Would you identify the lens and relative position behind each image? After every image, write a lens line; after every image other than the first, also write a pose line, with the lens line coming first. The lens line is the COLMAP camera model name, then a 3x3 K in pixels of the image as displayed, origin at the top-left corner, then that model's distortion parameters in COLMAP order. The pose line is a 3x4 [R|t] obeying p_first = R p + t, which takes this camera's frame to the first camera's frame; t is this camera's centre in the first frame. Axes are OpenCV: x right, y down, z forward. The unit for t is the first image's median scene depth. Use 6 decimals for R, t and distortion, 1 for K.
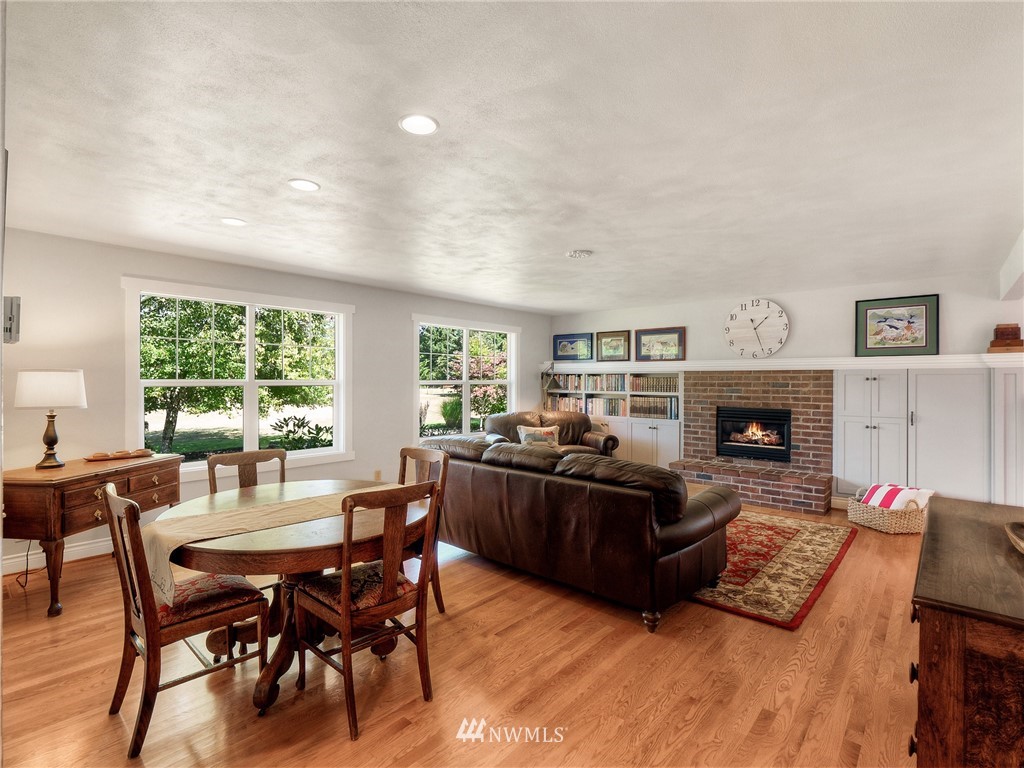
lens RADIAL K [[506.1, 0, 510.3], [0, 506.1, 376.9], [0, 0, 1]] dist [0.002282, -0.000092]
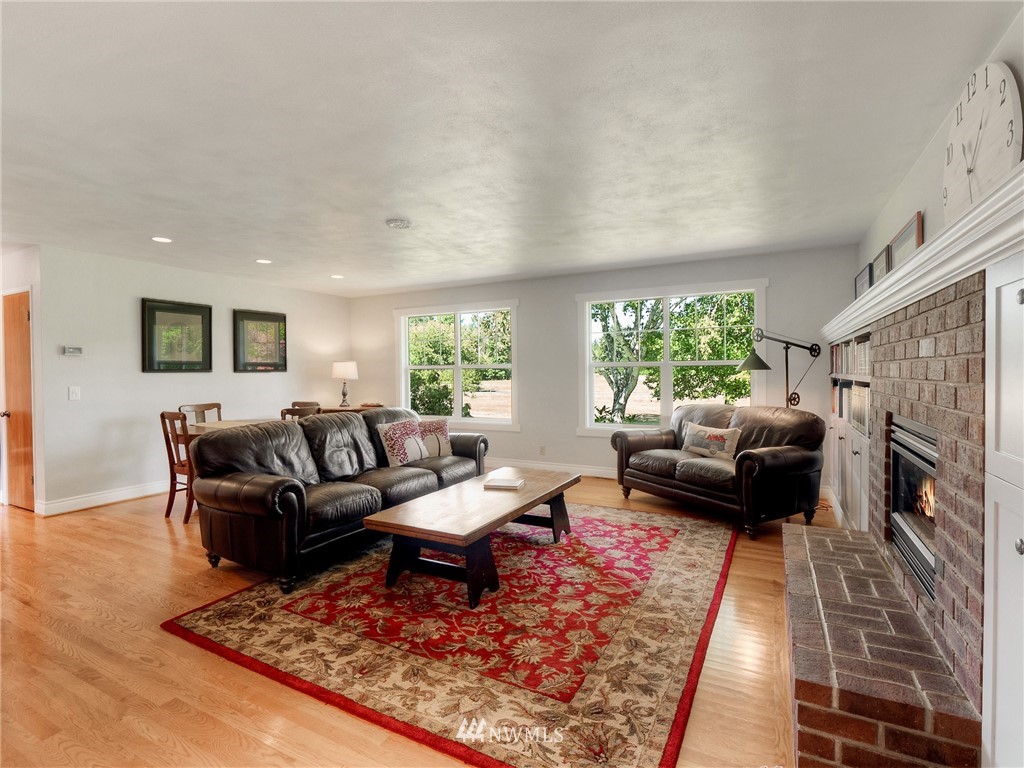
lens RADIAL K [[487.9, 0, 496.9], [0, 487.9, 380.4], [0, 0, 1]] dist [-0.019018, -0.000108]
pose [[0.212714, 0.003186, -0.977109, 0.761521], [0.012113, 0.999909, 0.005897, 0.036183], [0.977039, -0.013090, 0.212656, 0.707866]]
